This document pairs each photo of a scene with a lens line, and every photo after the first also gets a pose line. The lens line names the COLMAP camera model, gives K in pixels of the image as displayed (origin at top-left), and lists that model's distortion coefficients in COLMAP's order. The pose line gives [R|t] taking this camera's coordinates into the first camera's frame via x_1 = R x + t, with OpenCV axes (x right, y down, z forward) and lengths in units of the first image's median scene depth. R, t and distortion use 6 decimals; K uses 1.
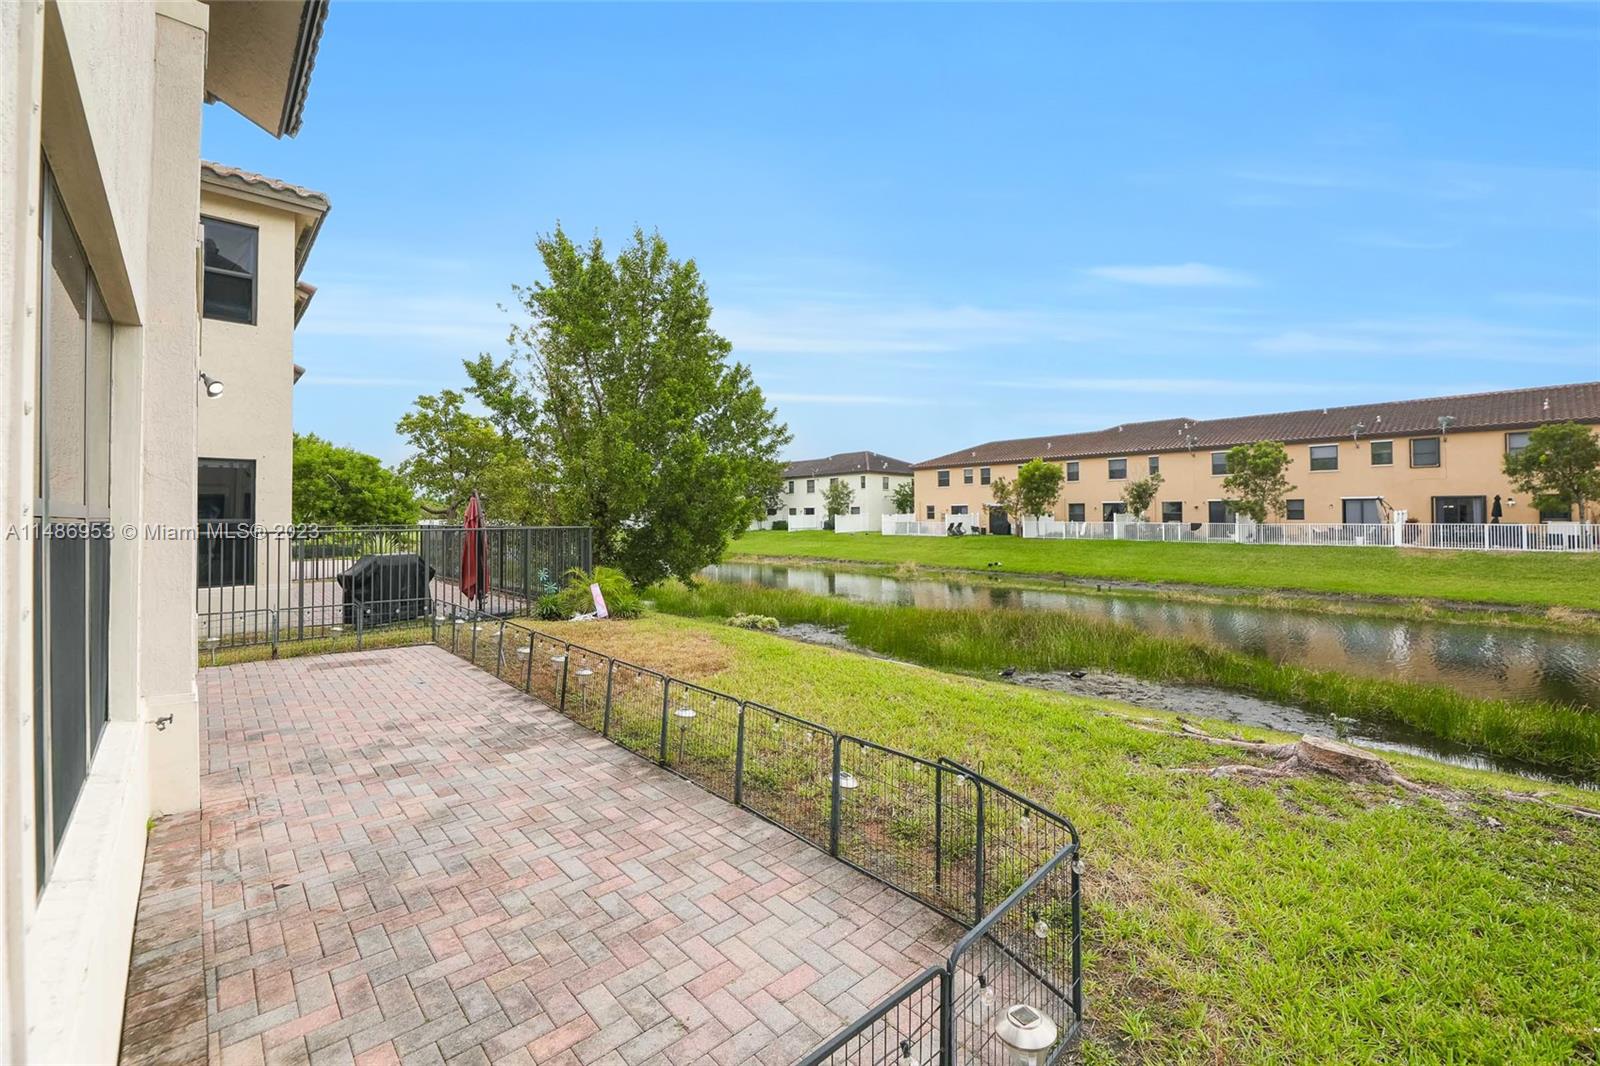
lens RADIAL K [[655.6, 0, 810.9], [0, 655.6, 507.2], [0, 0, 1]] dist [-0.010246, 0.000427]
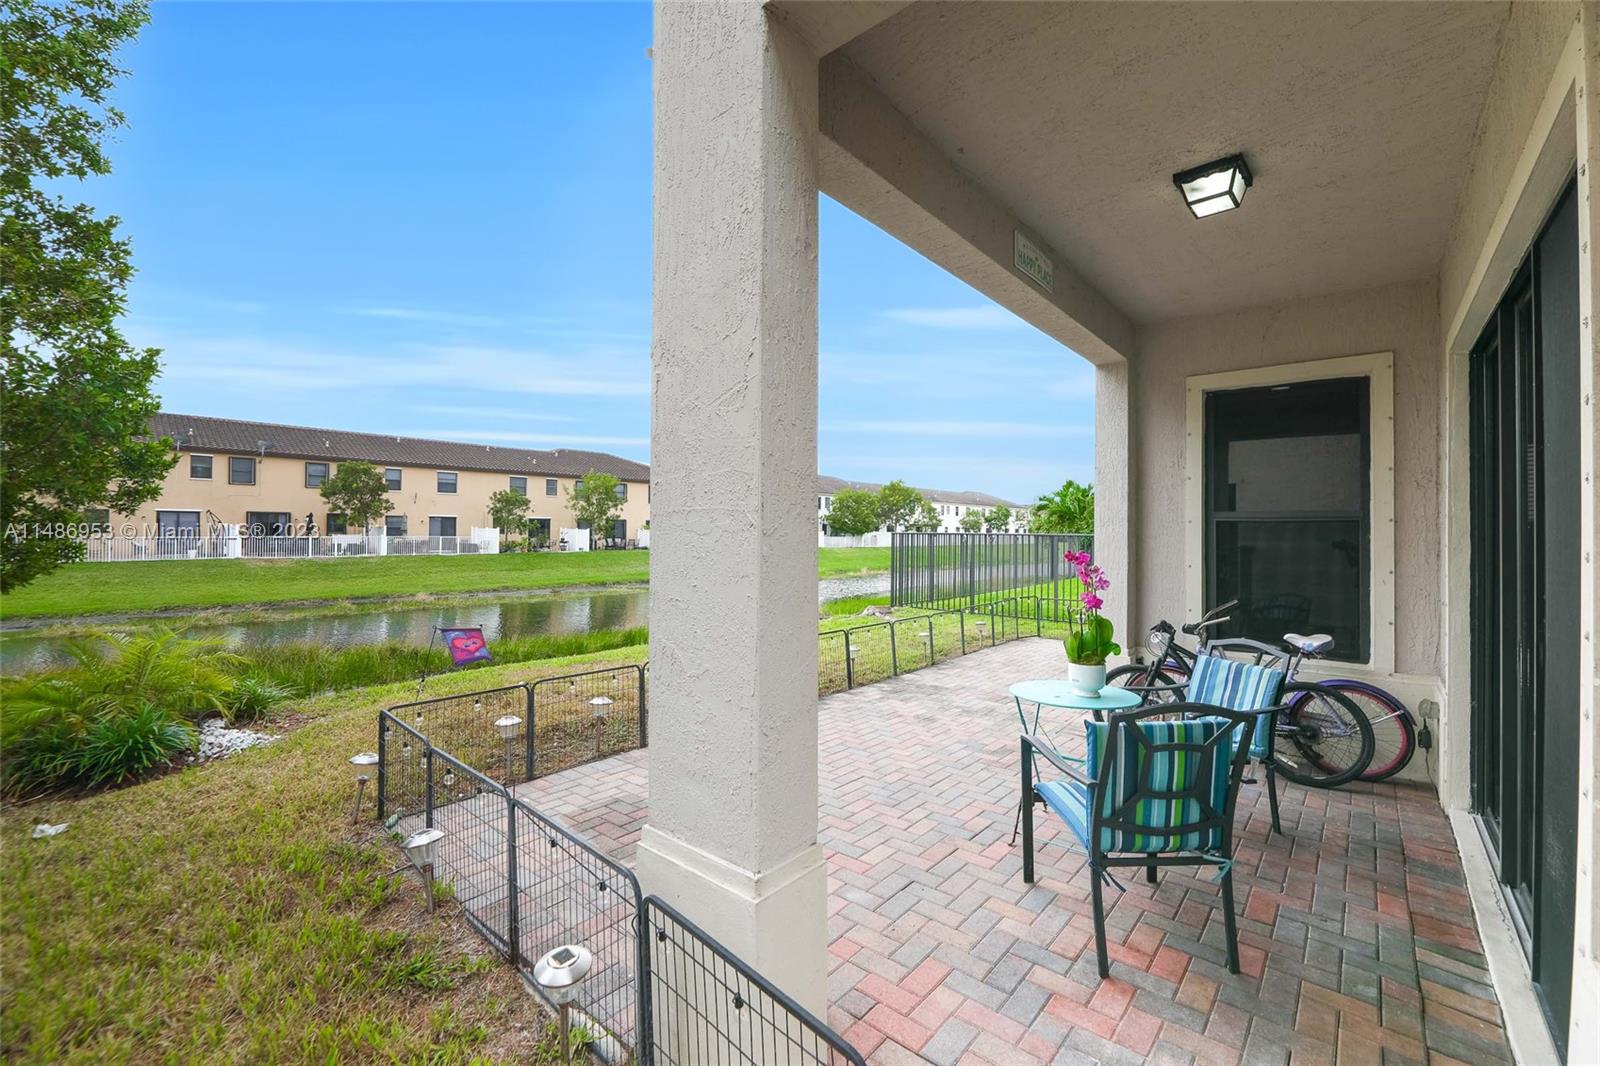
lens RADIAL K [[655.6, 0, 805.4], [0, 655.6, 527.7], [0, 0, 1]] dist [-0.010246, 0.000427]
pose [[-0.108405, 0.009391, 0.994062, -0.225734], [-0.018152, 0.999770, -0.011424, 0.005857], [-0.993941, -0.019283, -0.108210, 0.177550]]
